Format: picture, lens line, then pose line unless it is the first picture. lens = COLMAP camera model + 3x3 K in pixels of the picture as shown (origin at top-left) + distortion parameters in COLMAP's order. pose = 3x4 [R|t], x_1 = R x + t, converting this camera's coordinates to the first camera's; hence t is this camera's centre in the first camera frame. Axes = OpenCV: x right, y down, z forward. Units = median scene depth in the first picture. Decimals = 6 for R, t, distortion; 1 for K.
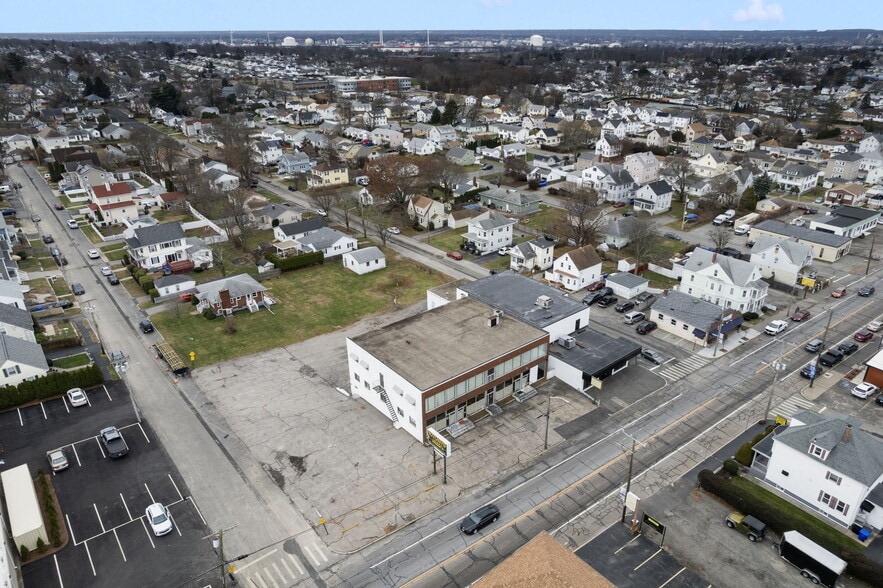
lens RADIAL K [[576.0, 0, 442.6], [0, 576.0, 292.5], [0, 0, 1]] dist [-0.038641, 0.000564]
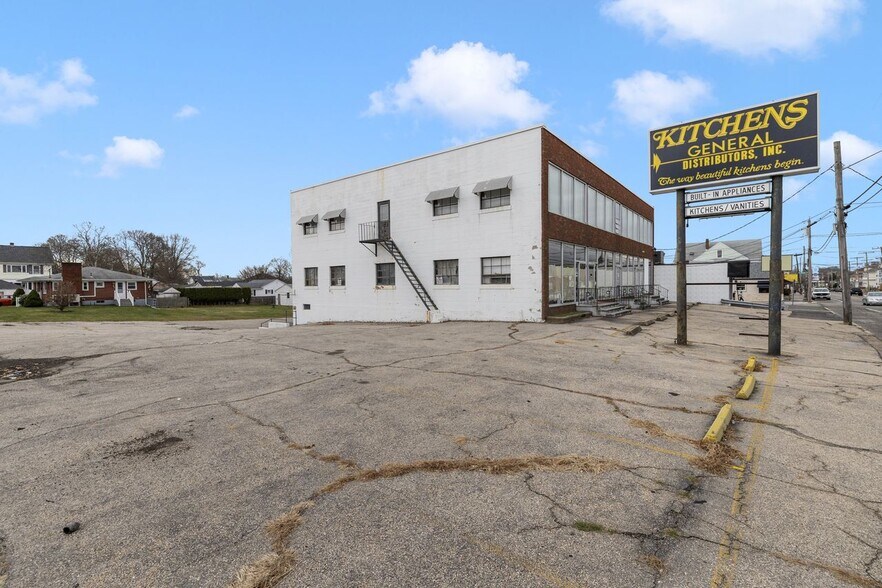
lens RADIAL K [[402.9, 0, 427.4], [0, 402.9, 285.7], [0, 0, 1]] dist [0.003325, 0.000085]
pose [[0.979732, -0.015980, 0.199672, -0.094075], [0.096028, 0.912271, -0.398171, 0.220792], [-0.175792, 0.409275, 0.895316, 0.544683]]
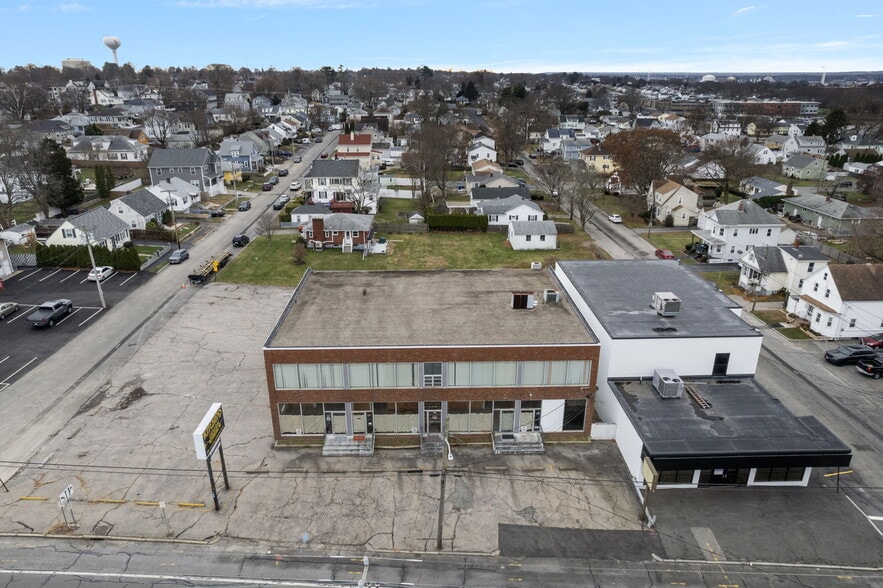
lens RADIAL K [[588.9, 0, 434.2], [0, 588.9, 292.4], [0, 0, 1]] dist [-0.080978, 0.075606]
pose [[0.783897, 0.213166, -0.583151, 0.275335], [-0.251956, 0.967622, 0.015016, 0.044550], [0.567471, 0.135157, 0.812225, 0.398554]]
